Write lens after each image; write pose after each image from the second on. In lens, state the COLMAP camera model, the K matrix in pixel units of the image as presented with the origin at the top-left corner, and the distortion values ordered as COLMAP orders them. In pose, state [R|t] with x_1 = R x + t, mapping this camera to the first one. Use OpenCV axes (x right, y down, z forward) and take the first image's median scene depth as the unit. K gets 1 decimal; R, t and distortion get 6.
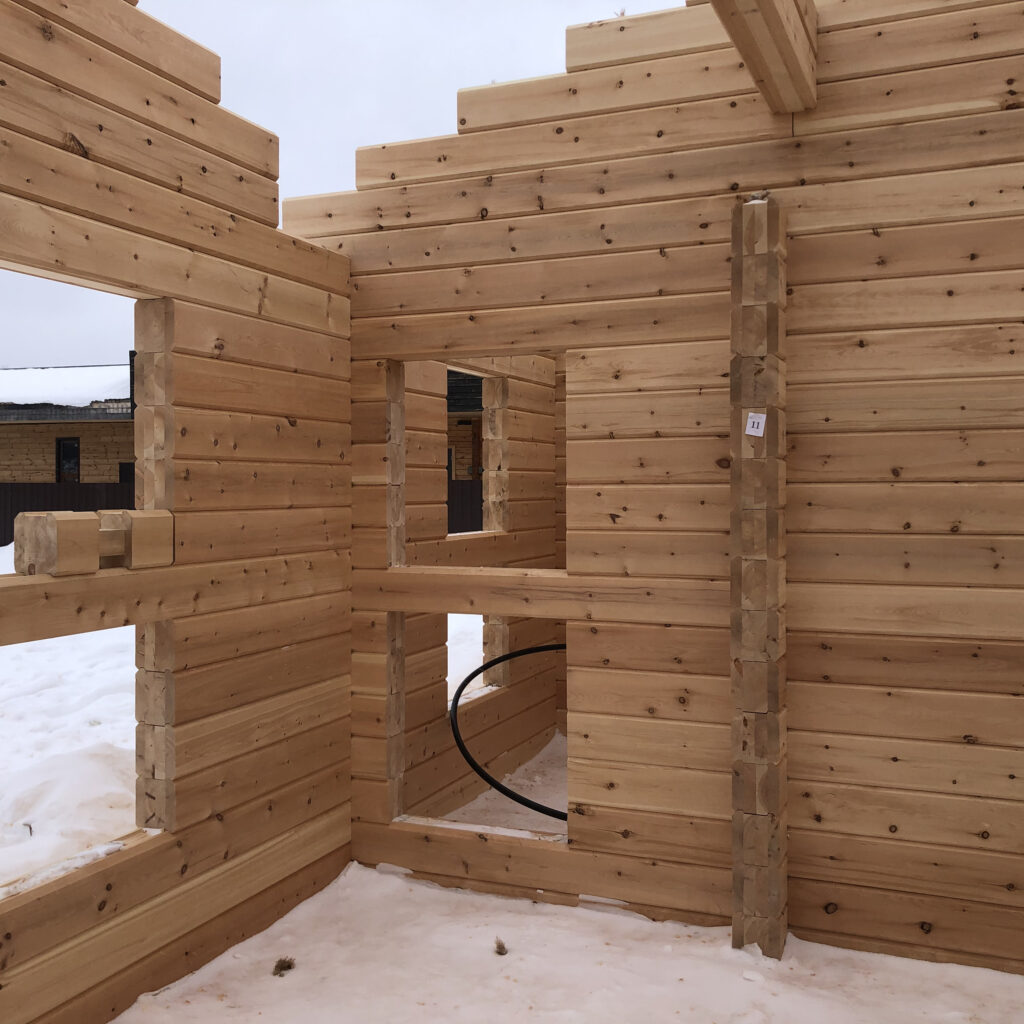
lens RADIAL K [[1103.2, 0, 505.2], [0, 1103.2, 517.6], [0, 0, 1]] dist [0.029701, 0.000000]
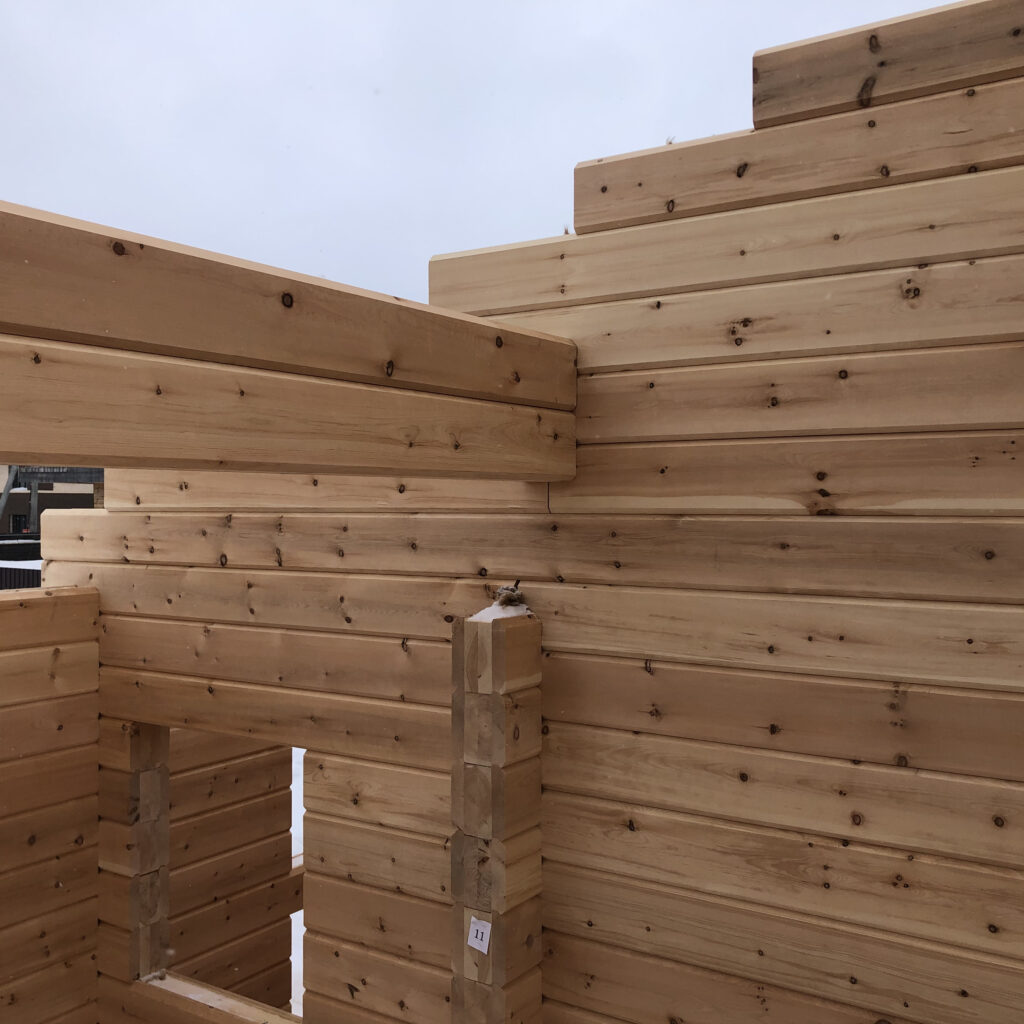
lens RADIAL K [[1103.2, 0, 513.0], [0, 1103.2, 501.1], [0, 0, 1]] dist [0.029701, 0.000000]
pose [[0.982019, 0.001647, -0.188774, 0.367905], [-0.006396, 0.999678, -0.024548, -0.331887], [0.188673, 0.025314, 0.981714, 0.292963]]
